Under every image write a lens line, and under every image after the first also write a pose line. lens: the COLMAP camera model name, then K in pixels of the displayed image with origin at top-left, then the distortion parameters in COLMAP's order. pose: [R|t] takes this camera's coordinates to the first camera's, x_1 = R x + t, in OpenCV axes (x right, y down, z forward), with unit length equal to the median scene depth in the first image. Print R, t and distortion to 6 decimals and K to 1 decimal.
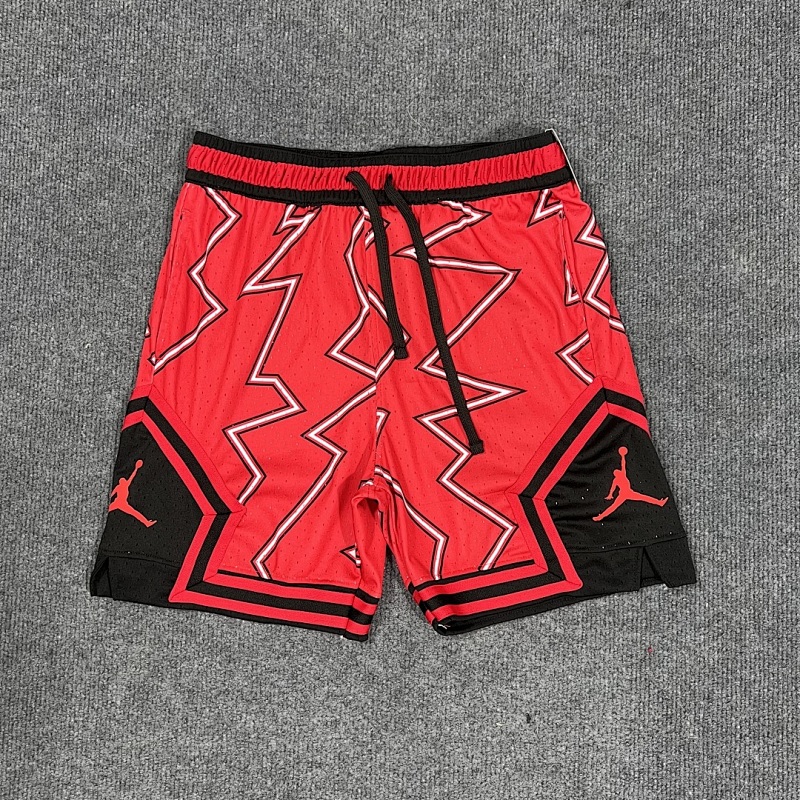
lens RADIAL K [[790.4, 0, 401.1], [0, 790.4, 397.1], [0, 0, 1]] dist [0.007630, -0.007658]
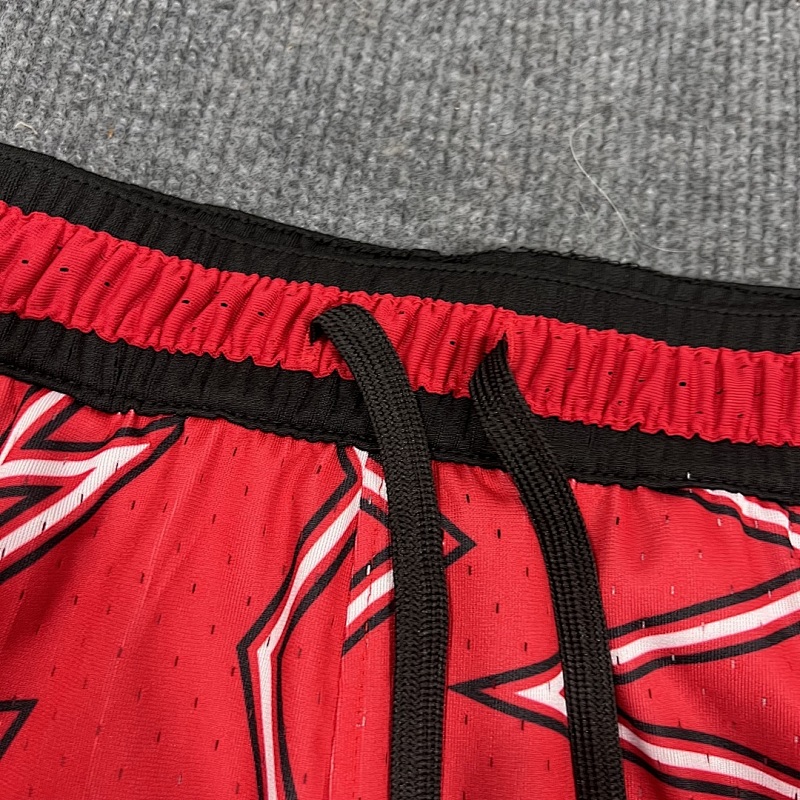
lens RADIAL K [[879.8, 0, 401.9], [0, 879.8, 388.7], [0, 0, 1]] dist [0.008382, -0.008011]
pose [[0.982337, 0.172084, 0.073486, -0.059768], [-0.146361, 0.951322, -0.271229, -0.191831], [-0.116583, 0.255683, 0.959705, 0.751723]]
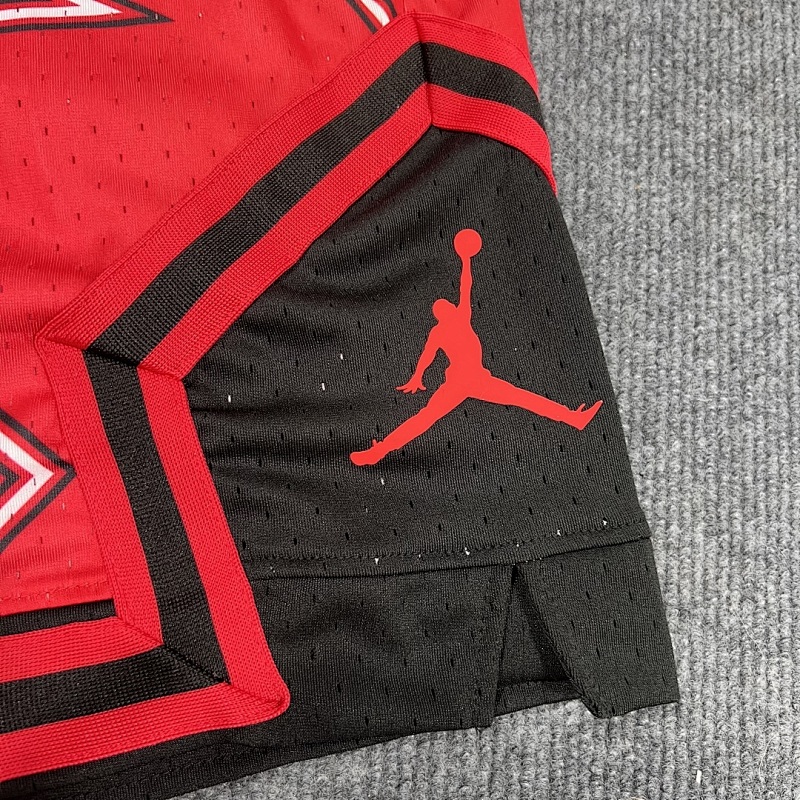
lens RADIAL K [[879.8, 0, 401.9], [0, 879.8, 388.7], [0, 0, 1]] dist [0.008382, -0.008011]
pose [[0.963376, 0.101858, 0.248057, 0.177011], [-0.072164, 0.989401, -0.126008, 0.164360], [-0.258263, 0.103492, 0.960515, 0.680864]]
